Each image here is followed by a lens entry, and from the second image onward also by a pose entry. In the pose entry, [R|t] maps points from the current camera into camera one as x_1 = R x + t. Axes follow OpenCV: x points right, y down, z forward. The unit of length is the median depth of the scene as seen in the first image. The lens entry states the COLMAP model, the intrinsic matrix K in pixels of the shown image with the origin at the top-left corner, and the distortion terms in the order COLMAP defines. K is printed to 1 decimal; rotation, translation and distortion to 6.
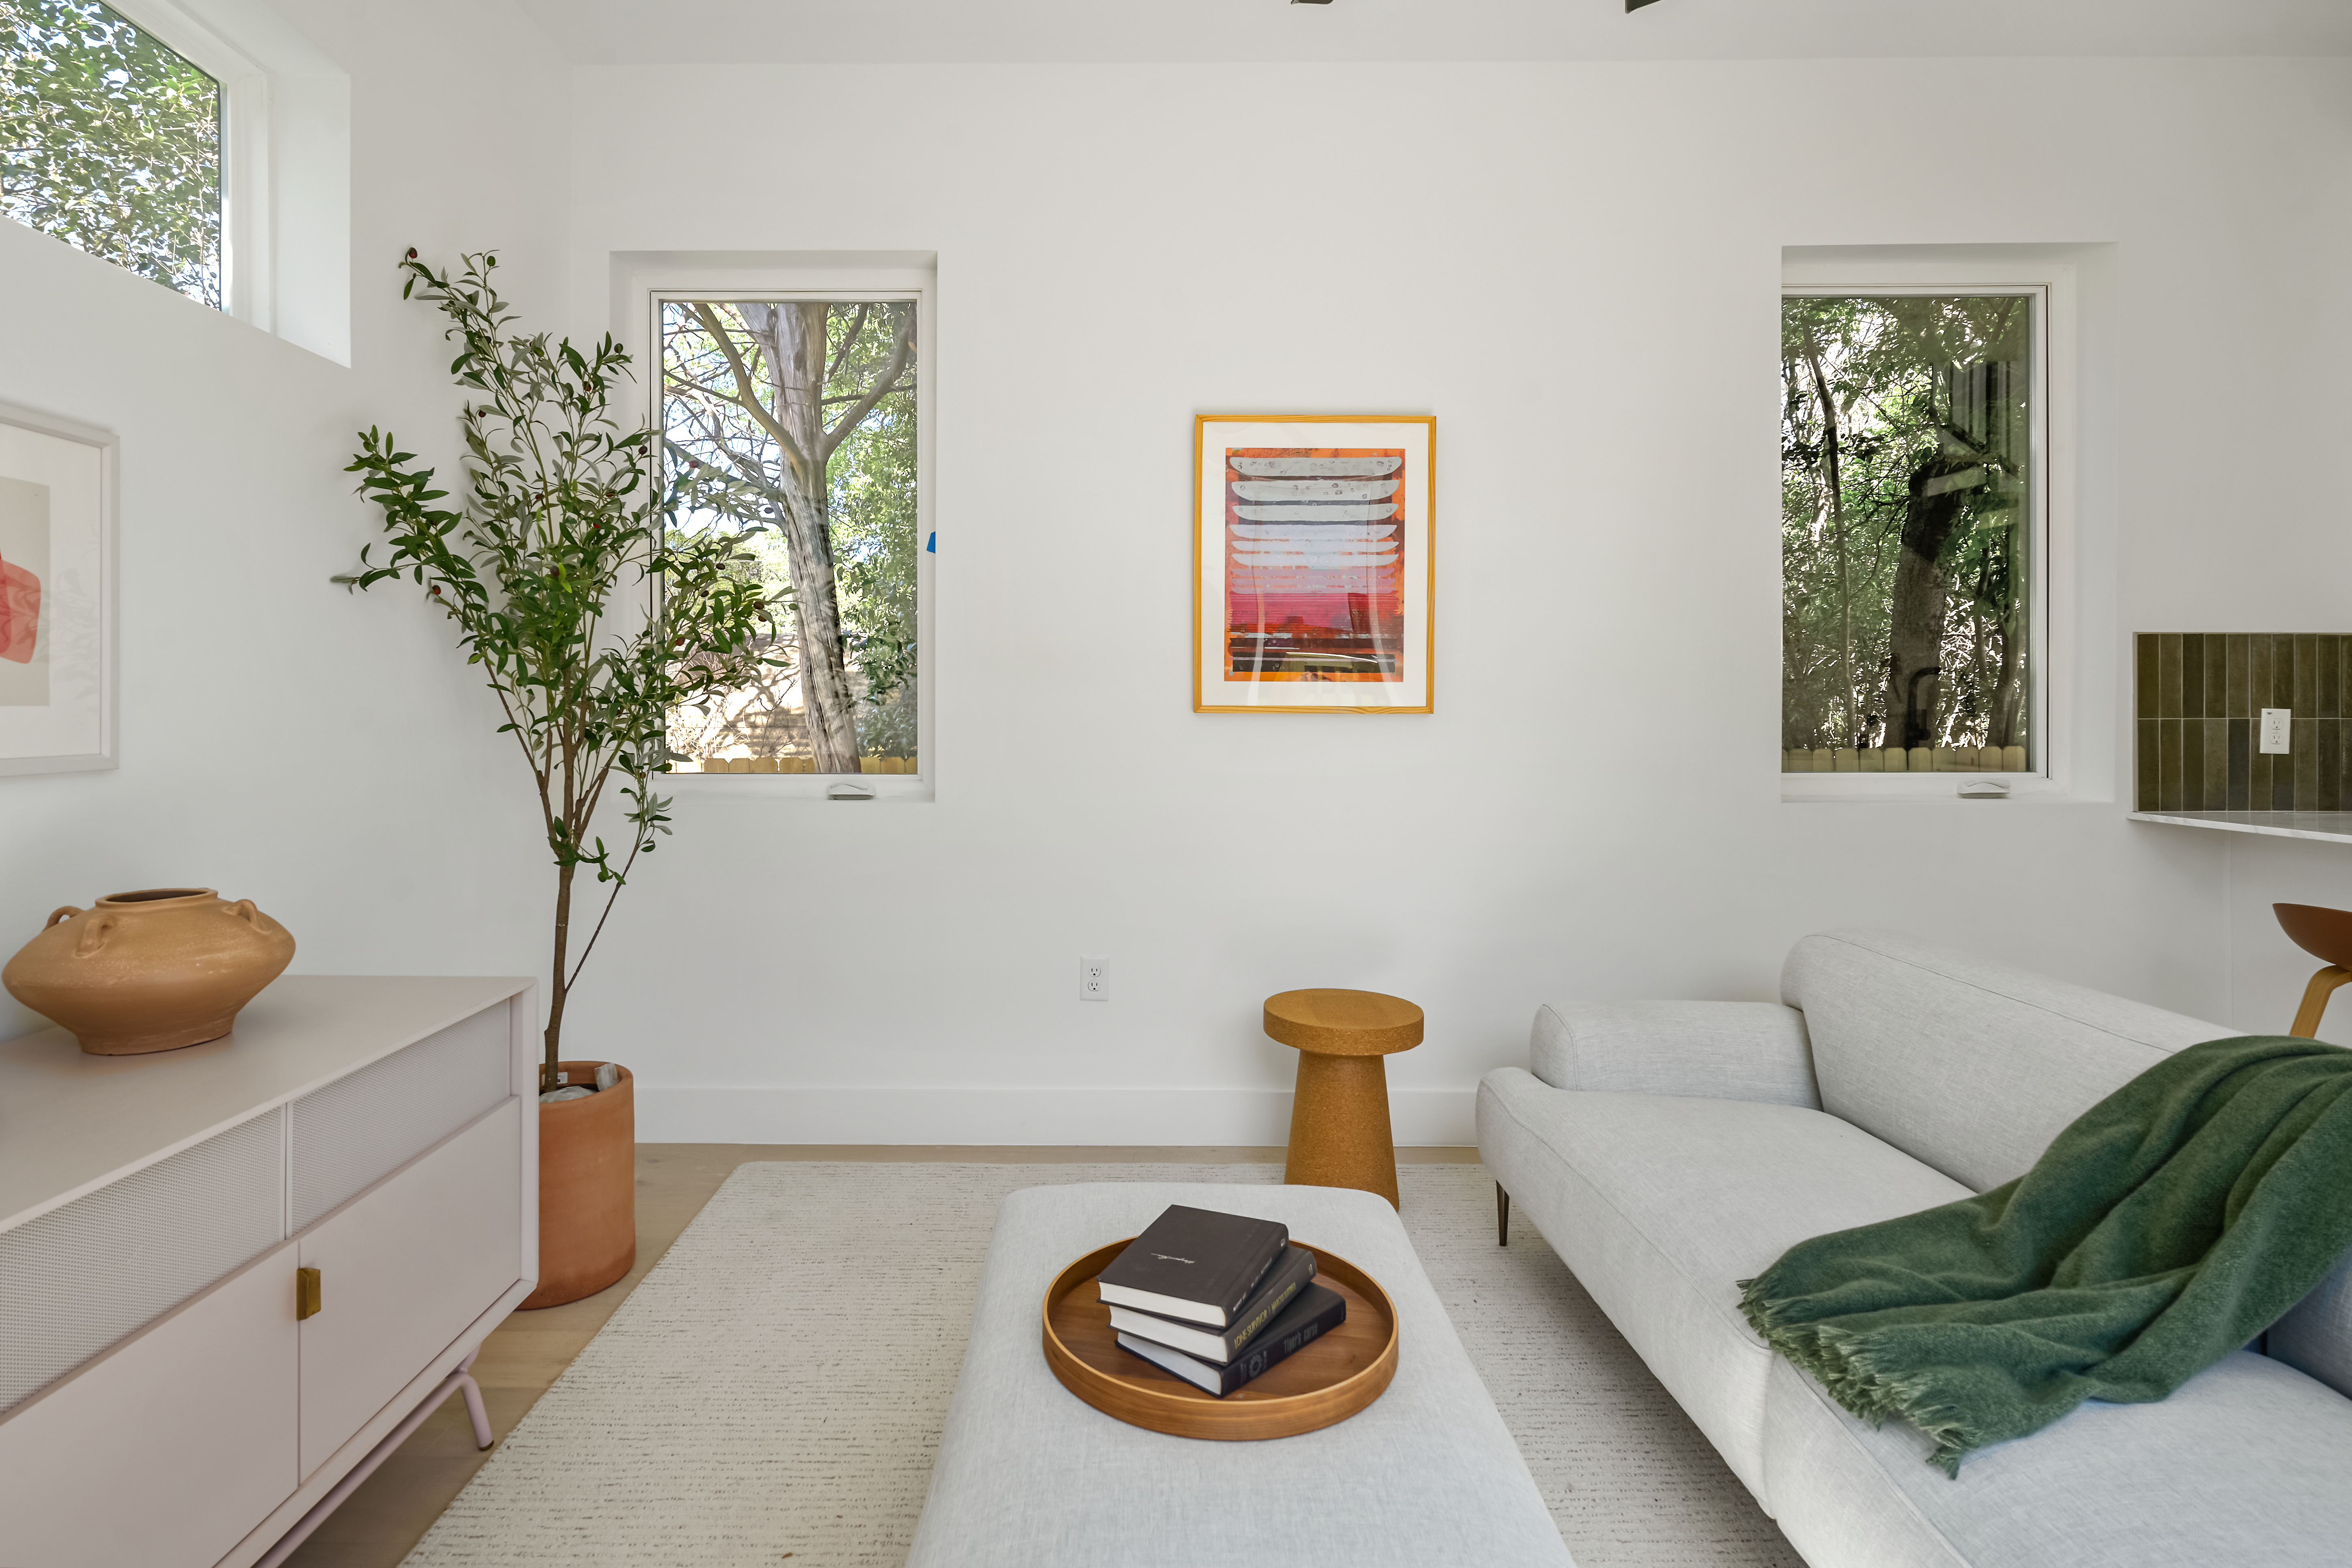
lens RADIAL K [[1221.0, 0, 1166.2], [0, 1221.0, 699.2], [0, 0, 1]] dist [-0.000610, -0.000168]
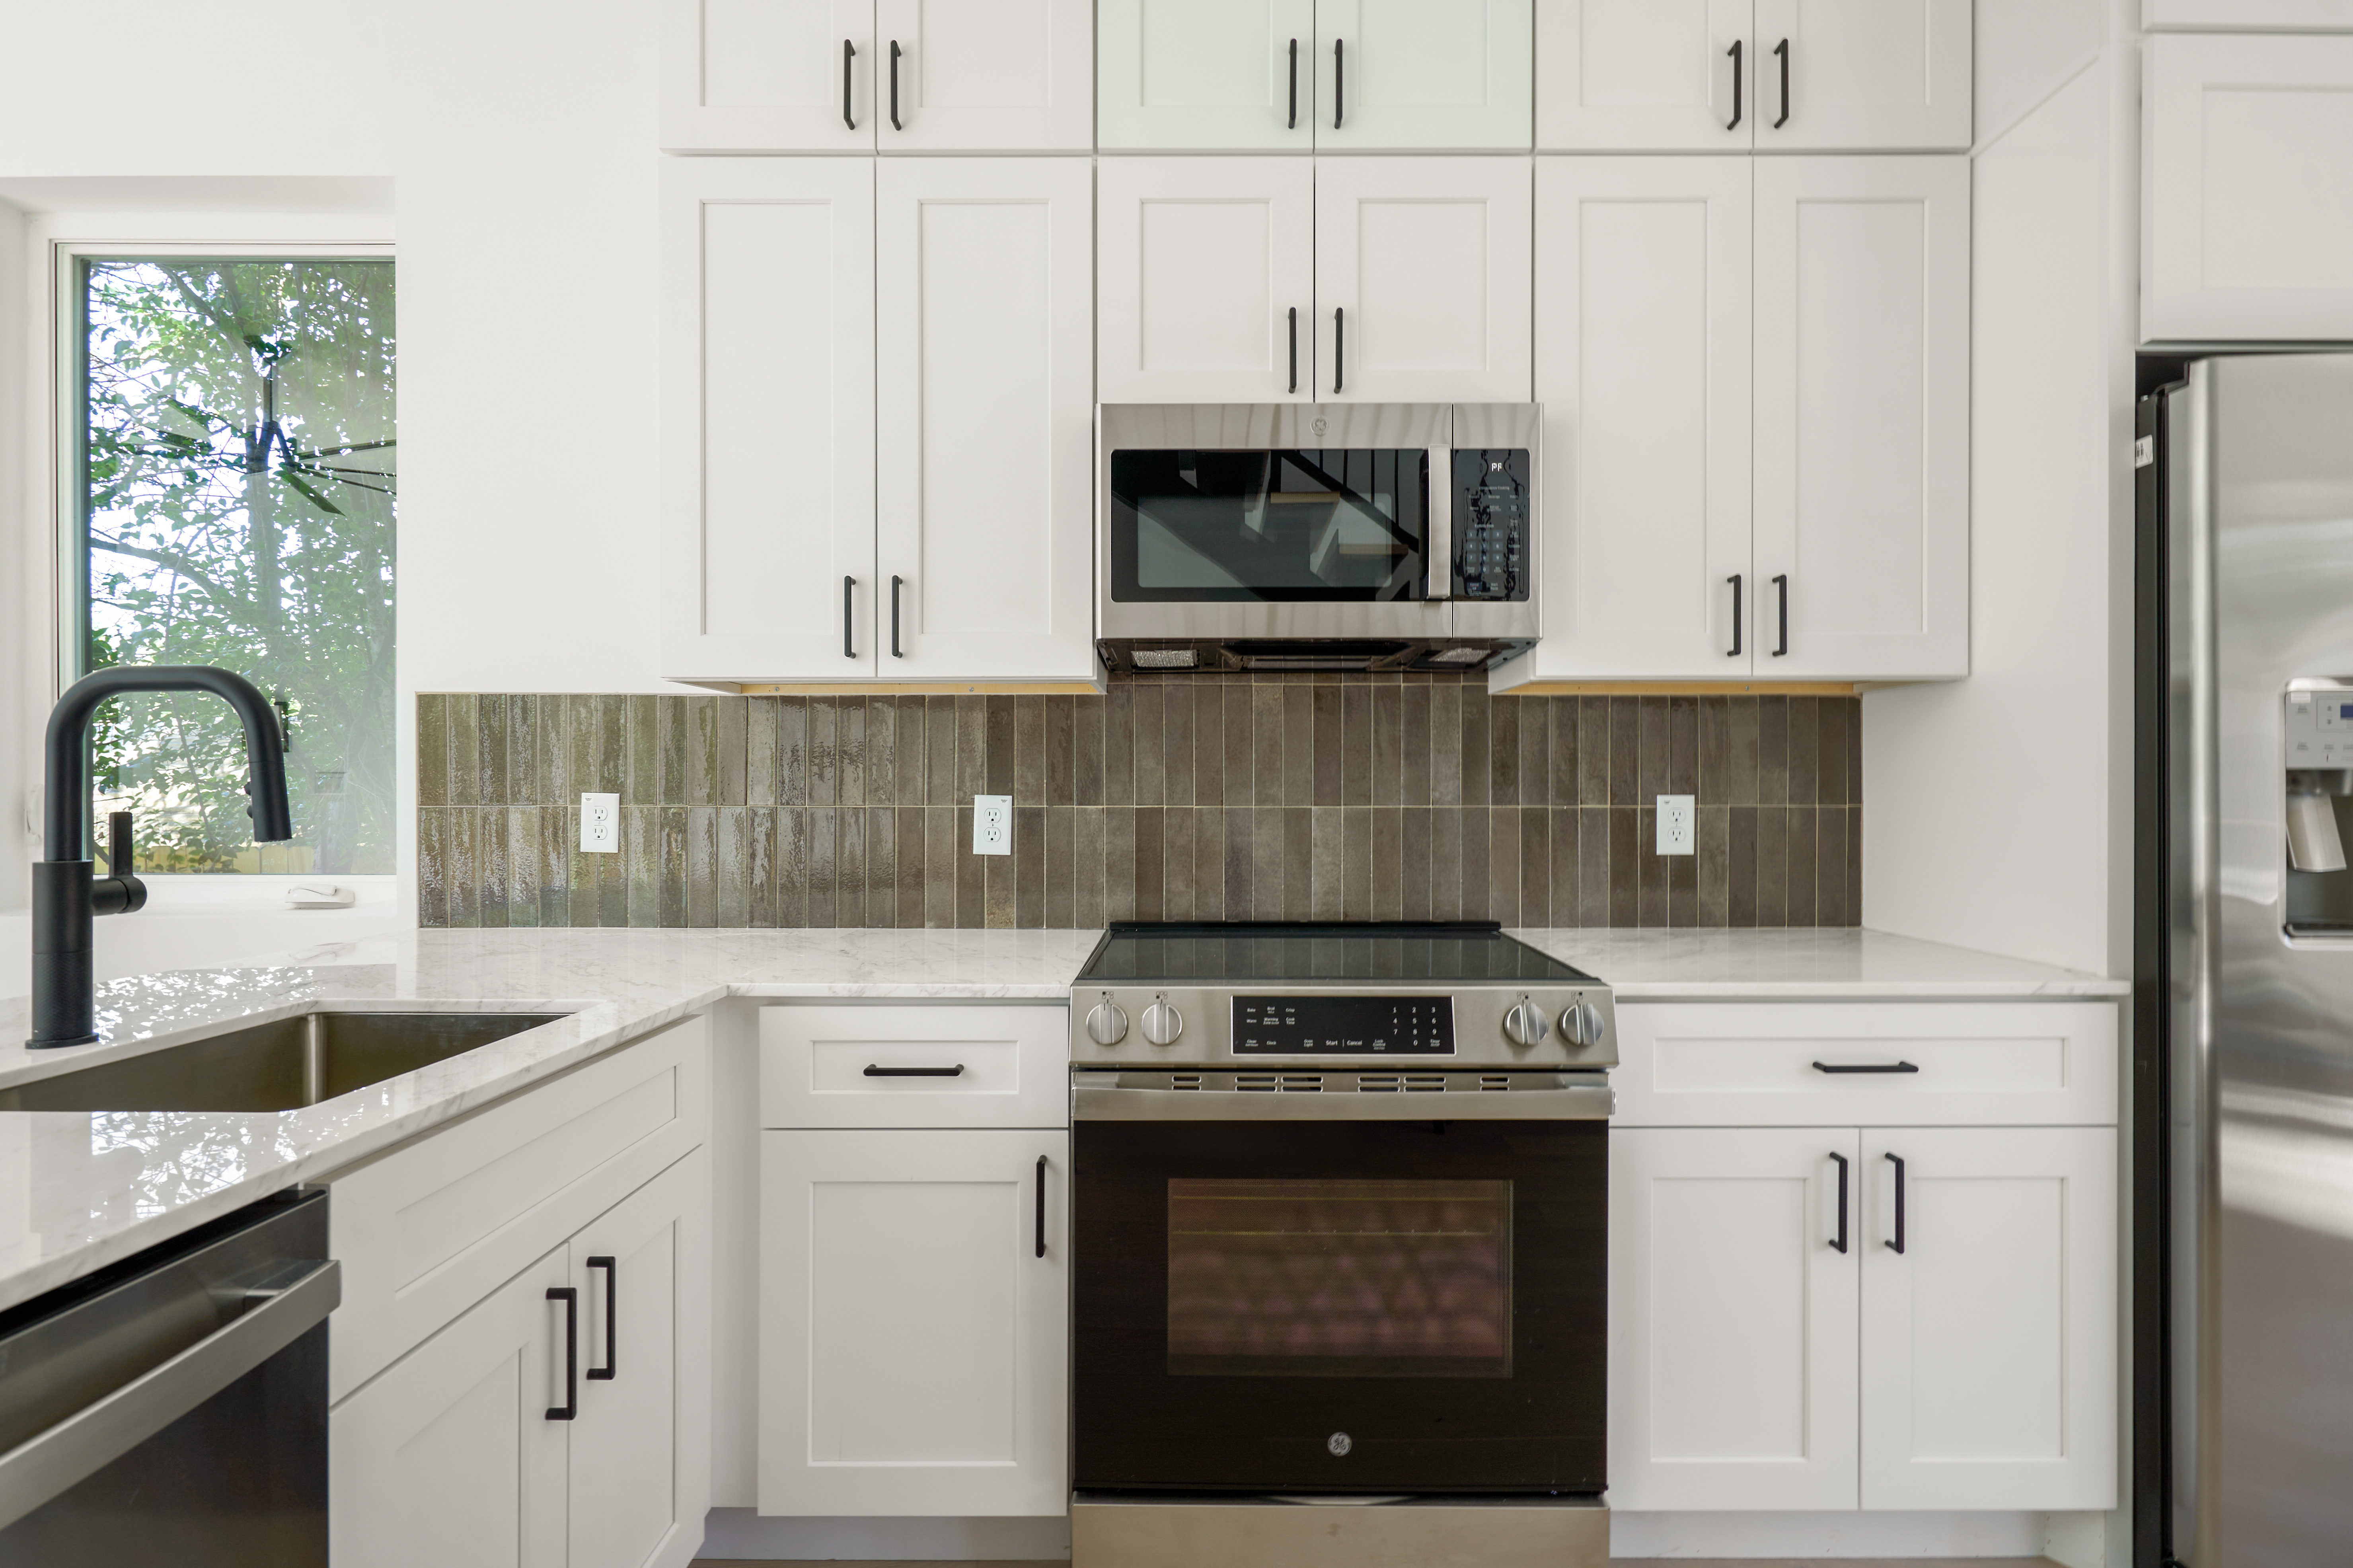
lens RADIAL K [[1142.4, 0, 1176.5], [0, 1142.4, 784.0], [0, 0, 1]] dist [0.000306, -0.000255]
pose [[0.999543, 0.000060, -0.030235, 1.296139], [-0.000232, 0.999984, -0.005669, 0.005997], [0.030234, 0.005673, 0.999527, 0.304396]]
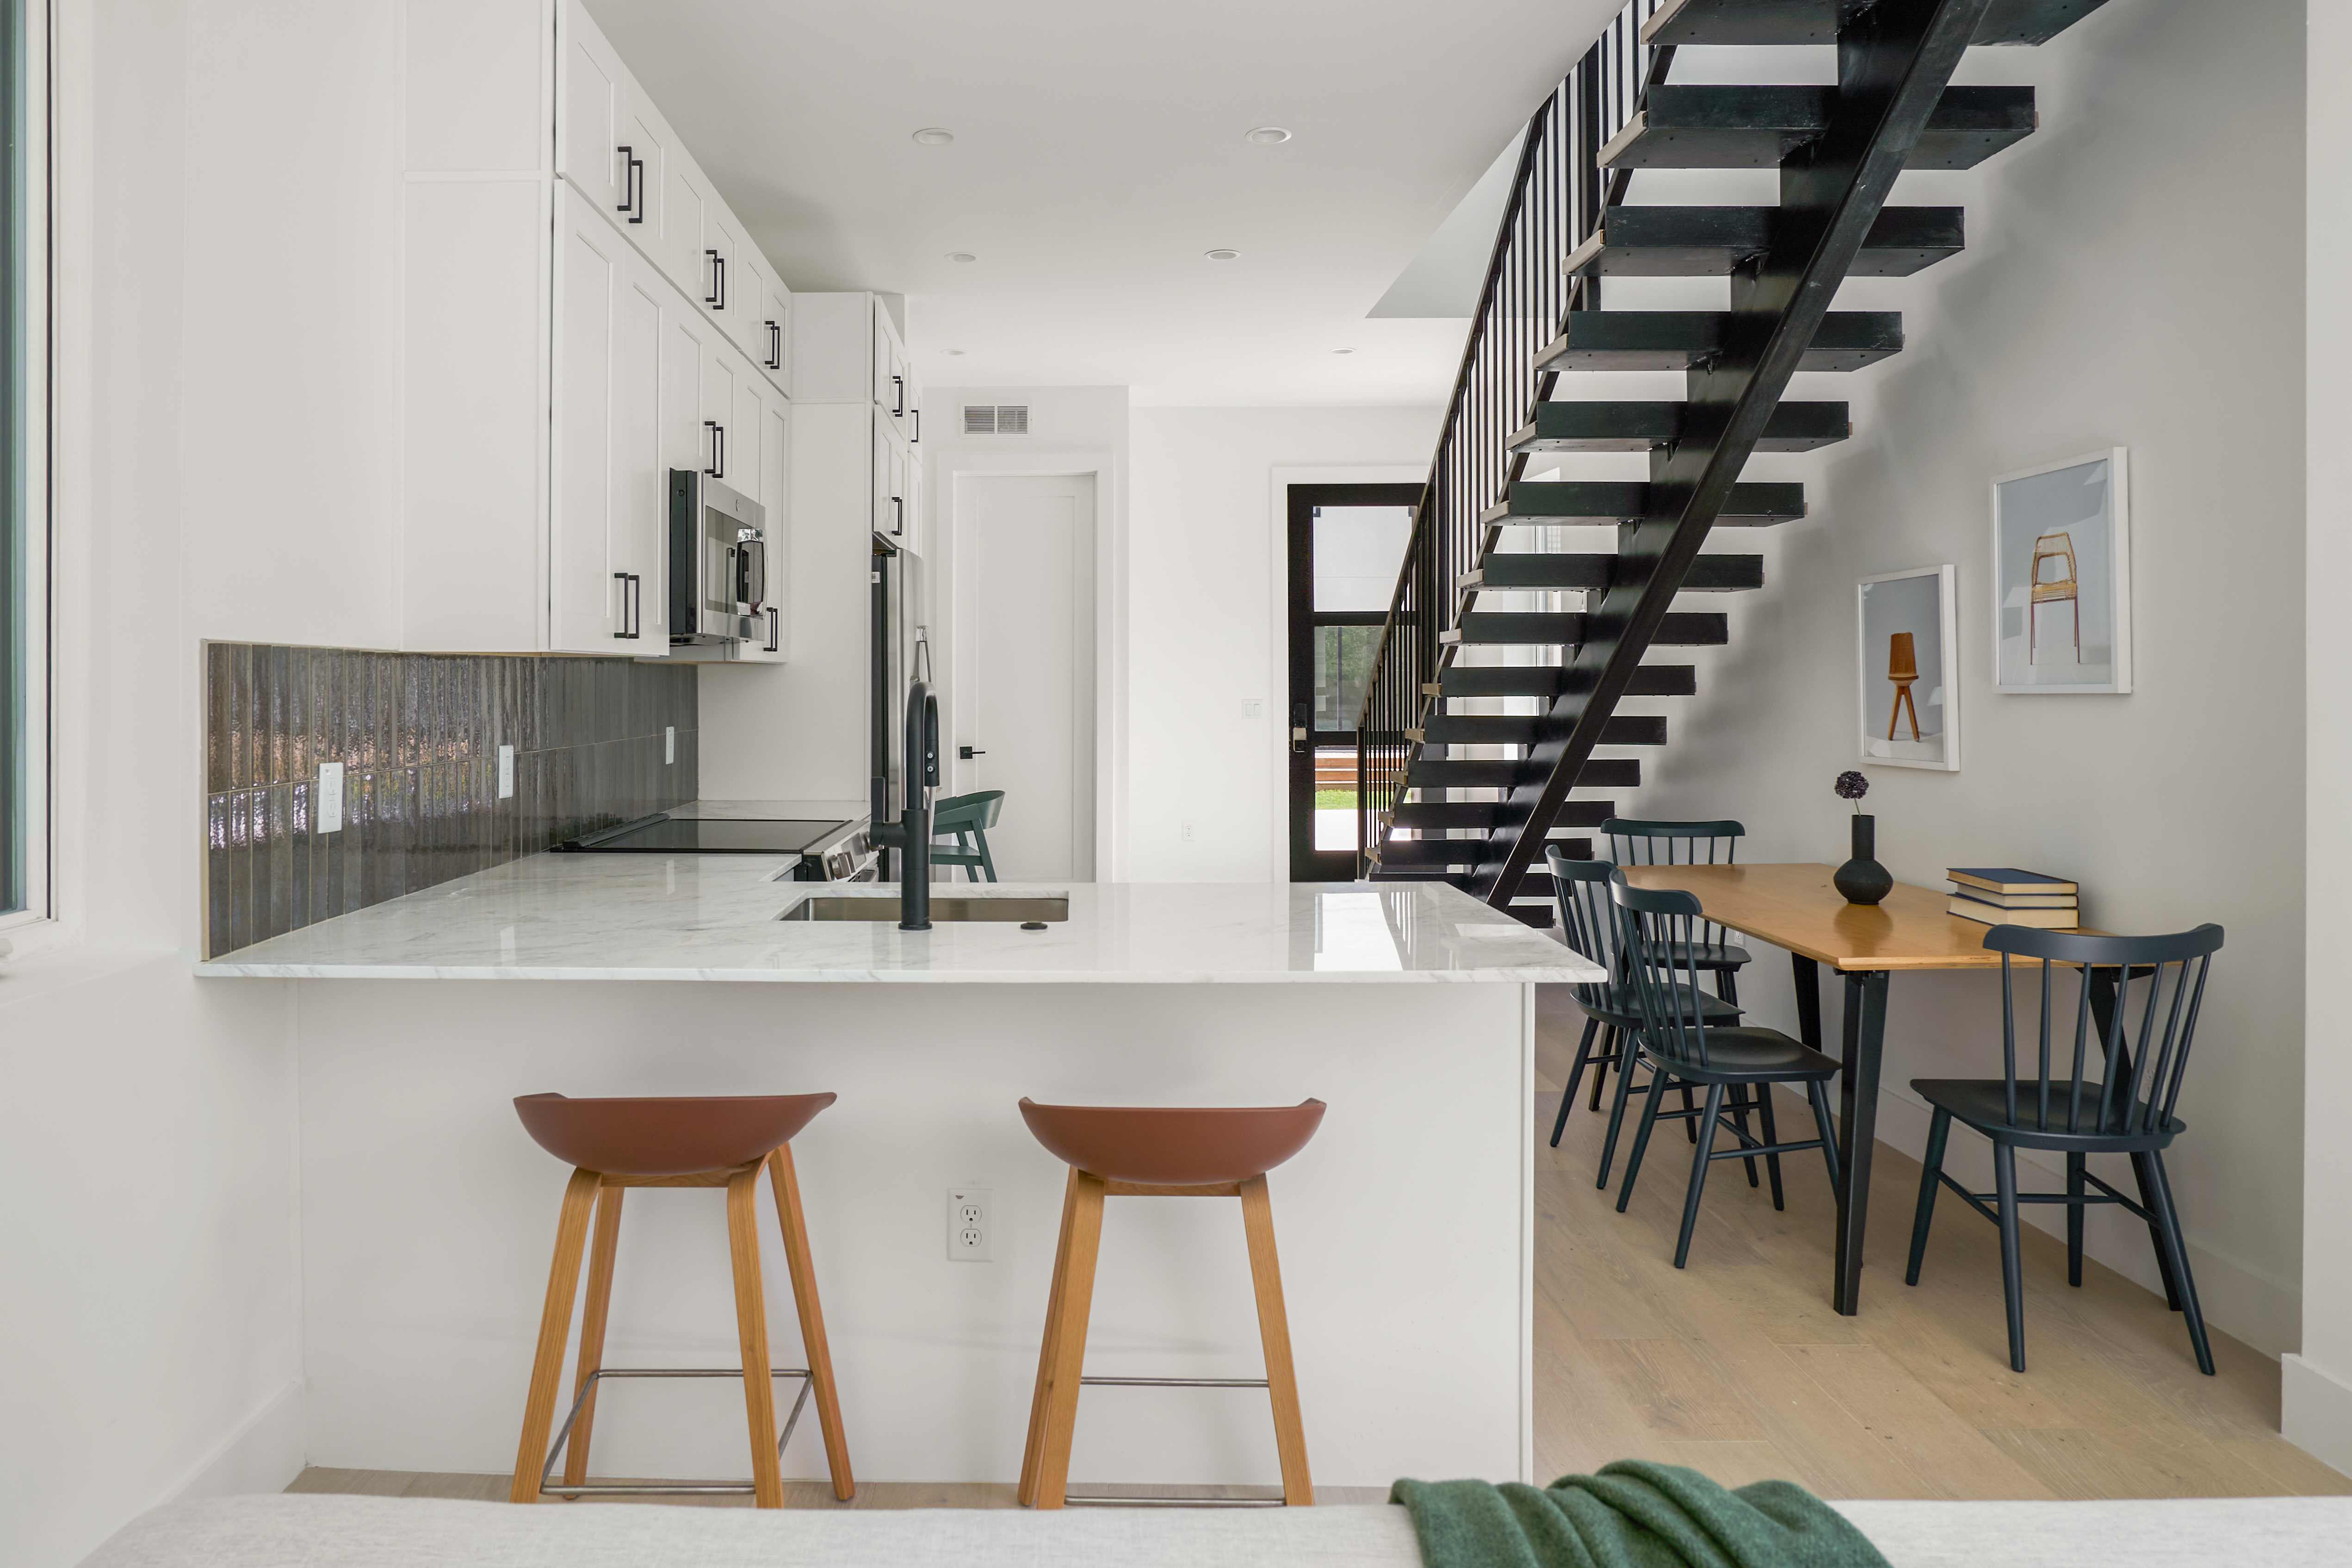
lens RADIAL K [[1424.1, 0, 1045.4], [0, 1424.1, 688.3], [0, 0, 1]] dist [-0.040319, 0.000376]
pose [[0.047639, -0.003037, 0.998860, 0.175173], [-0.000206, 0.999995, 0.003050, -0.034725], [-0.998865, -0.000351, 0.047639, 0.588767]]
